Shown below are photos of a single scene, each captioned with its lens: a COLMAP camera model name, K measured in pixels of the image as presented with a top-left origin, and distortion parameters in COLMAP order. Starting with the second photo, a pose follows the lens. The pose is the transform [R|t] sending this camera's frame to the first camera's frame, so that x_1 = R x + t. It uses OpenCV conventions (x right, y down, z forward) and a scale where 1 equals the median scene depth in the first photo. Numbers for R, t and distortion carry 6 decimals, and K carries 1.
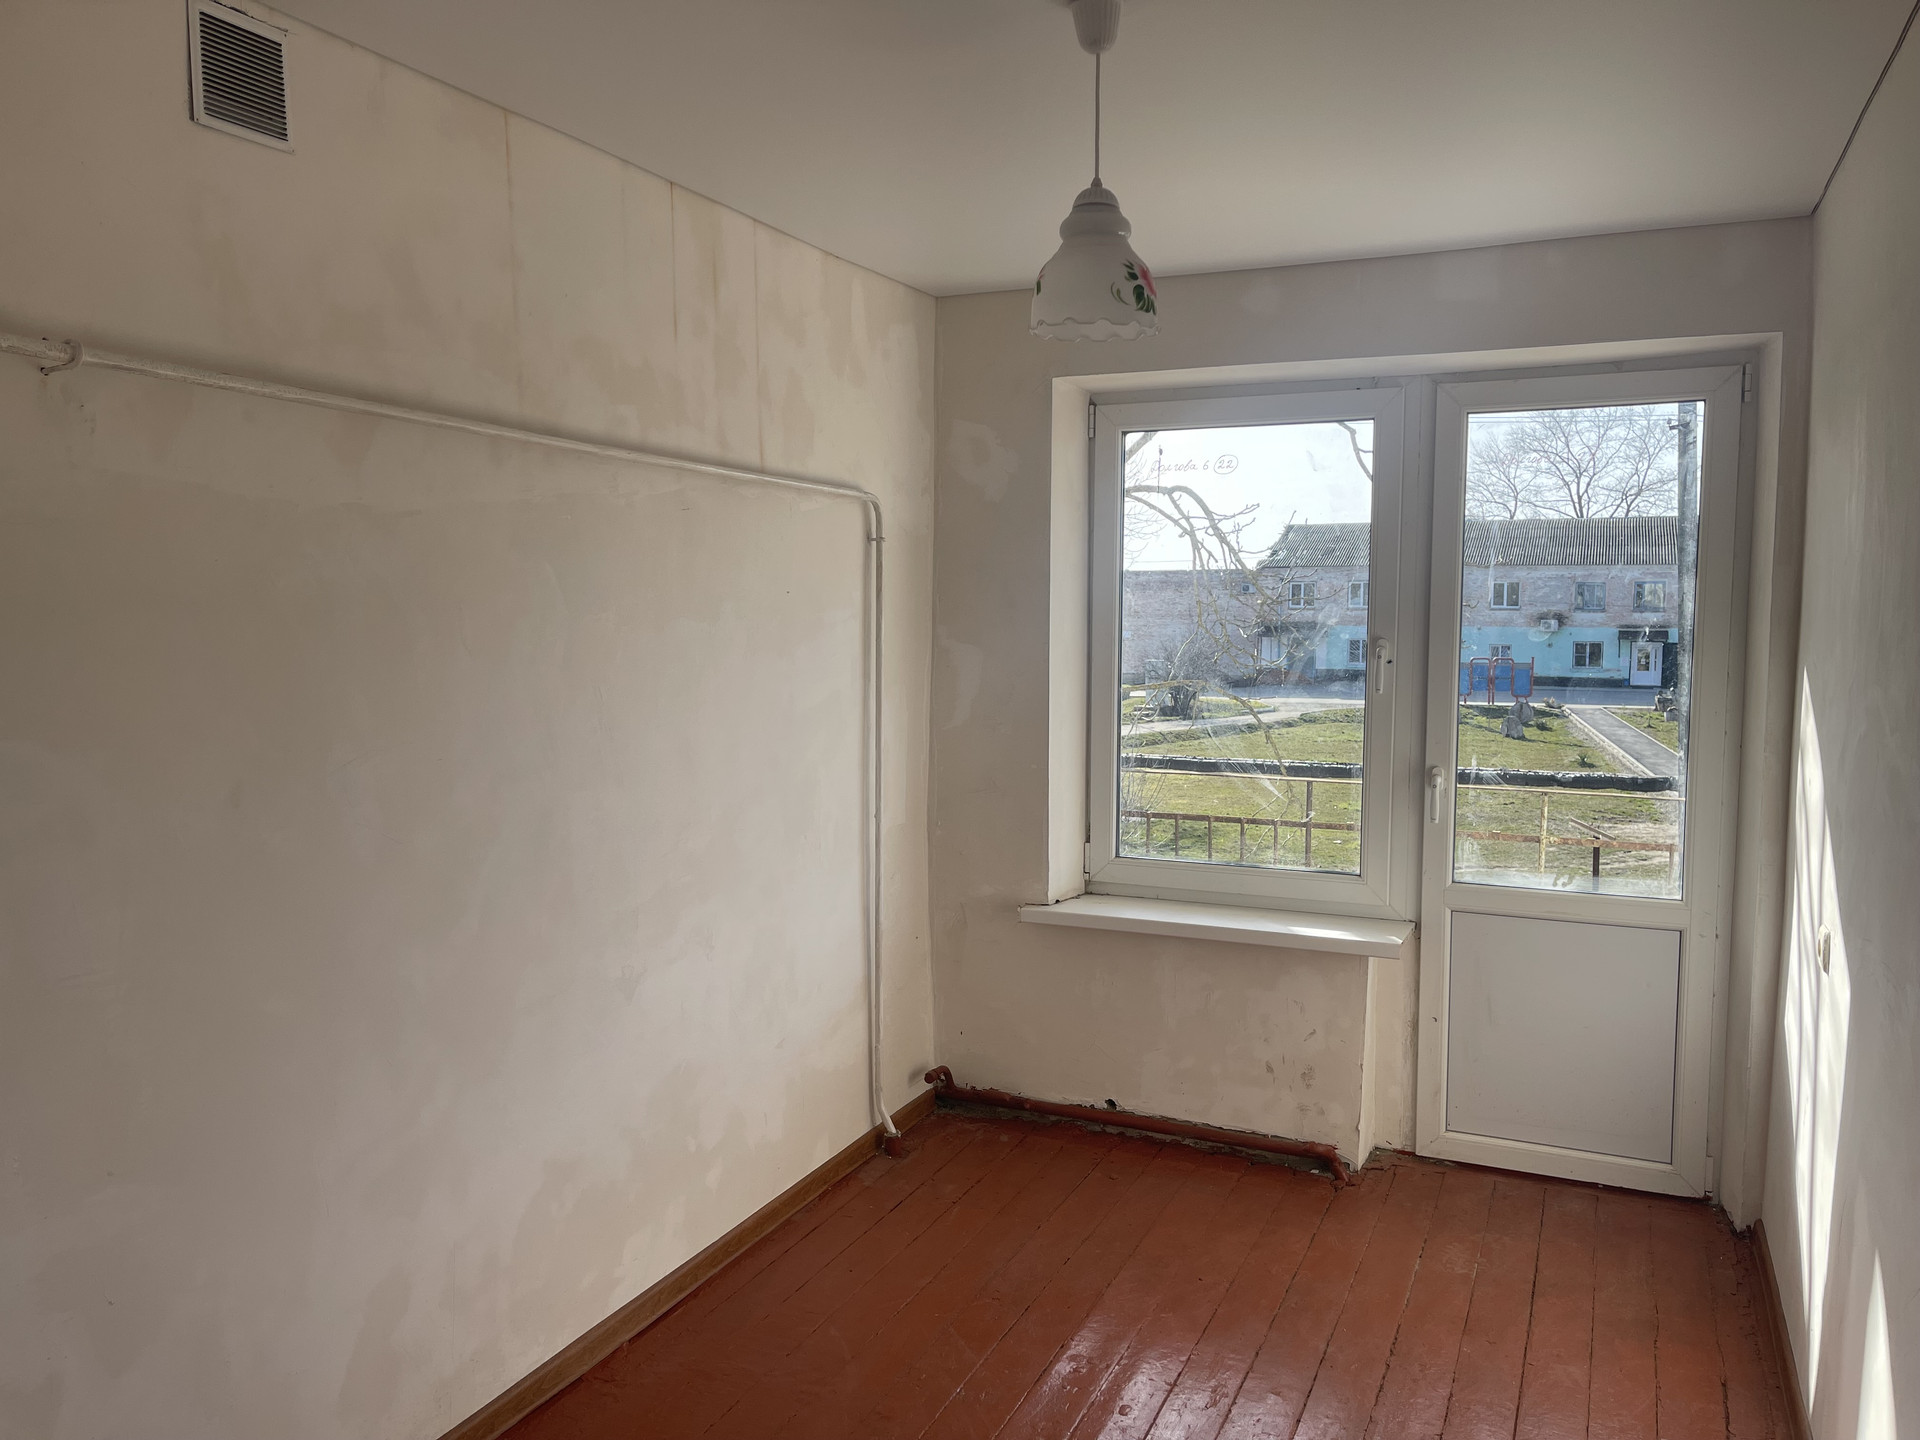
lens RADIAL K [[1414.3, 0, 960.0], [0, 1414.3, 720.0], [0, 0, 1]] dist [0.007622, 0.000991]
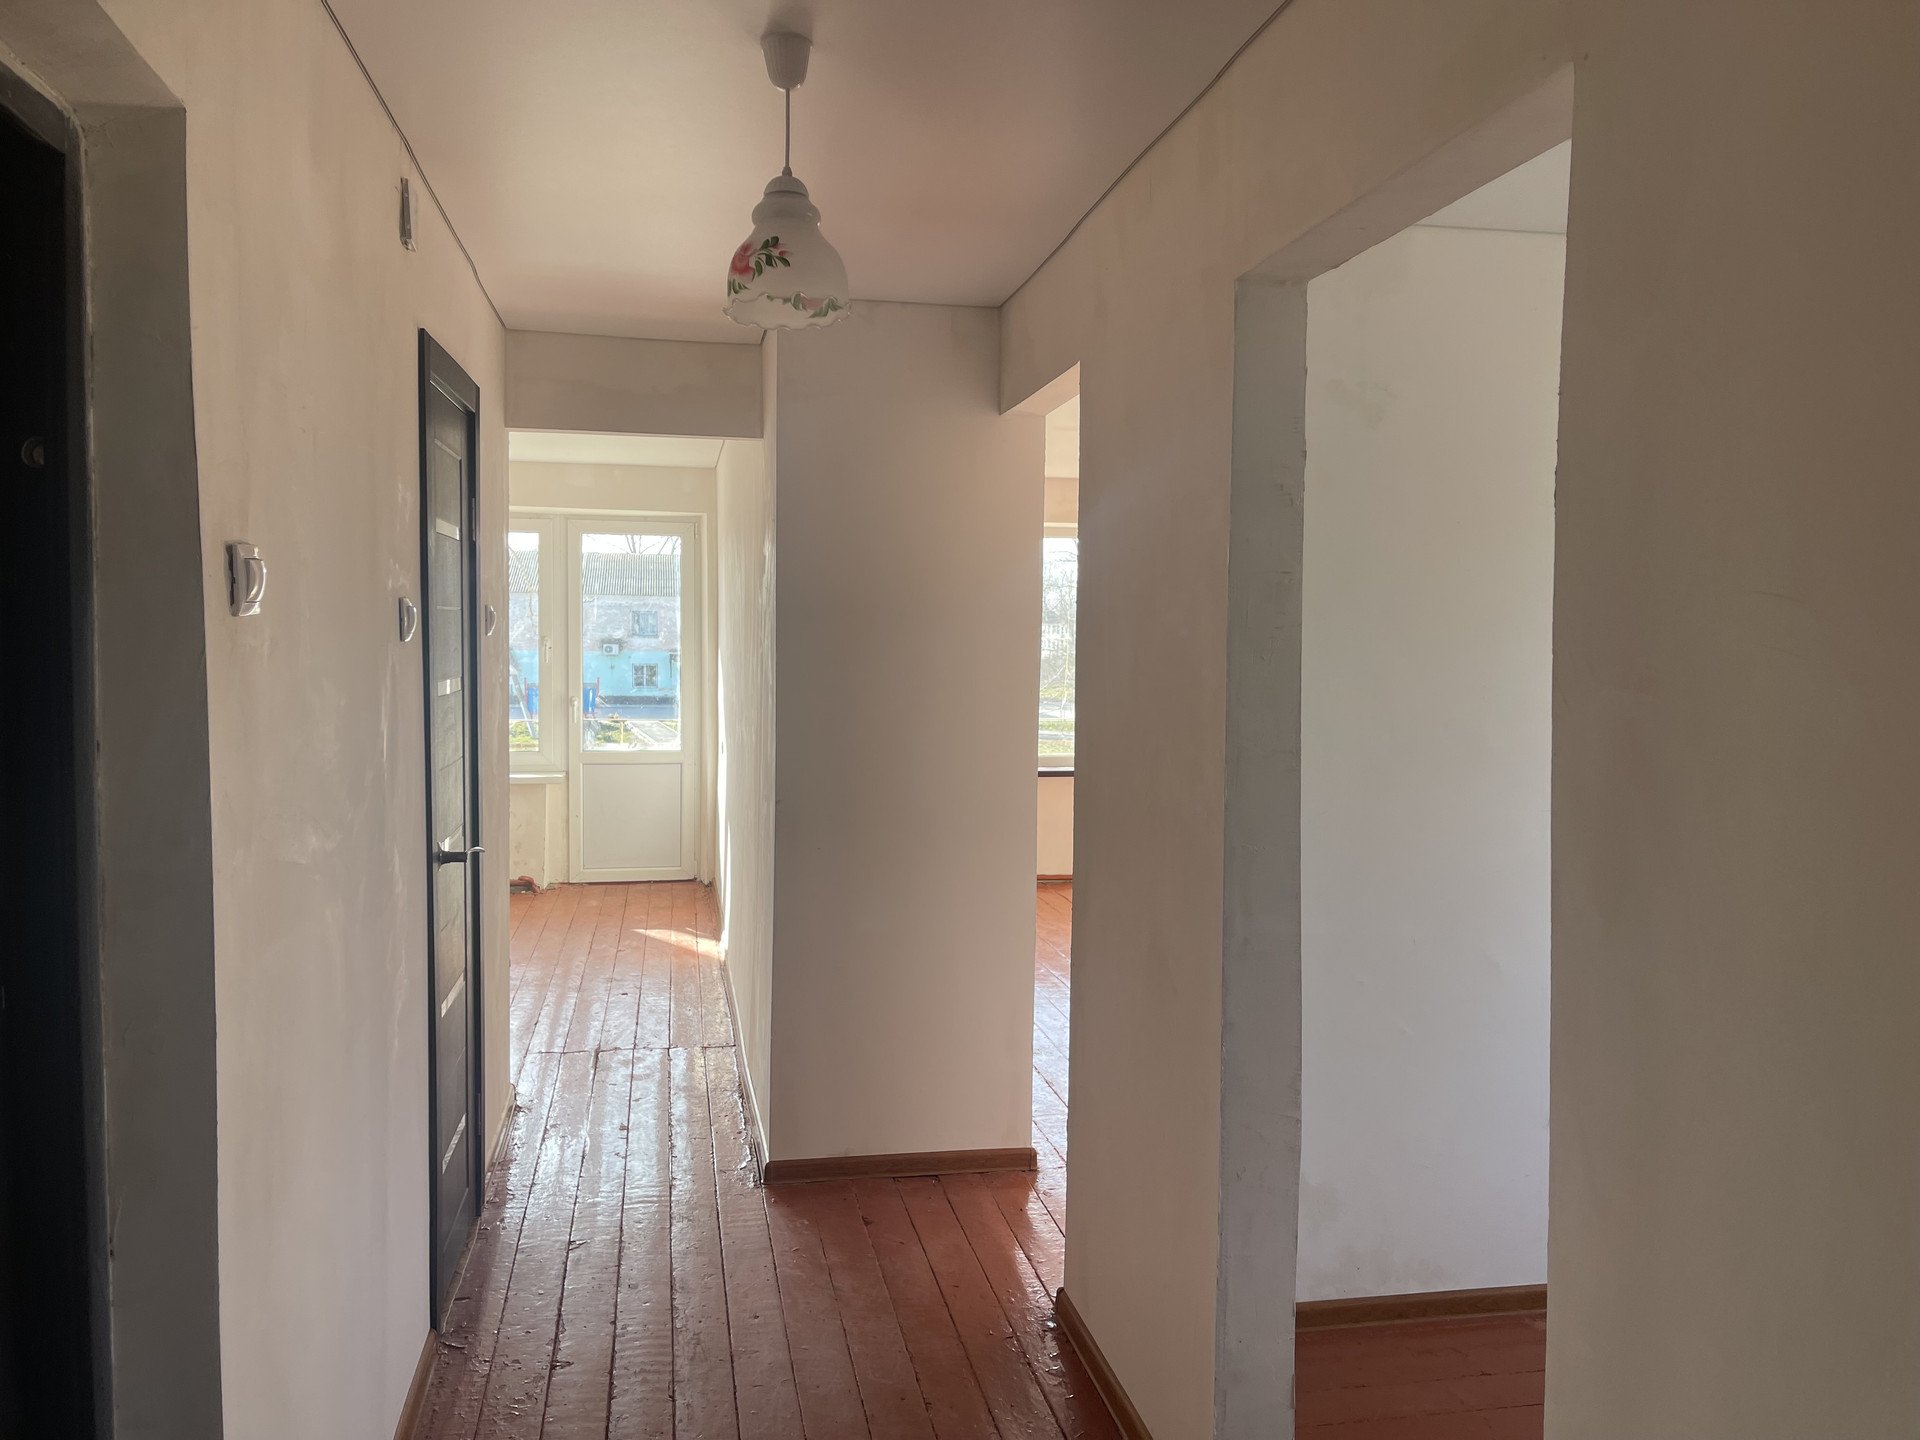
lens RADIAL K [[1445.5, 0, 969.8], [0, 1445.5, 726.6], [0, 0, 1]] dist [0.037982, 0.002036]
pose [[0.804015, -0.029044, 0.593900, -0.132880], [0.038026, 0.999273, -0.002610, 0.029140], [-0.593392, 0.024682, 0.804535, -0.306219]]
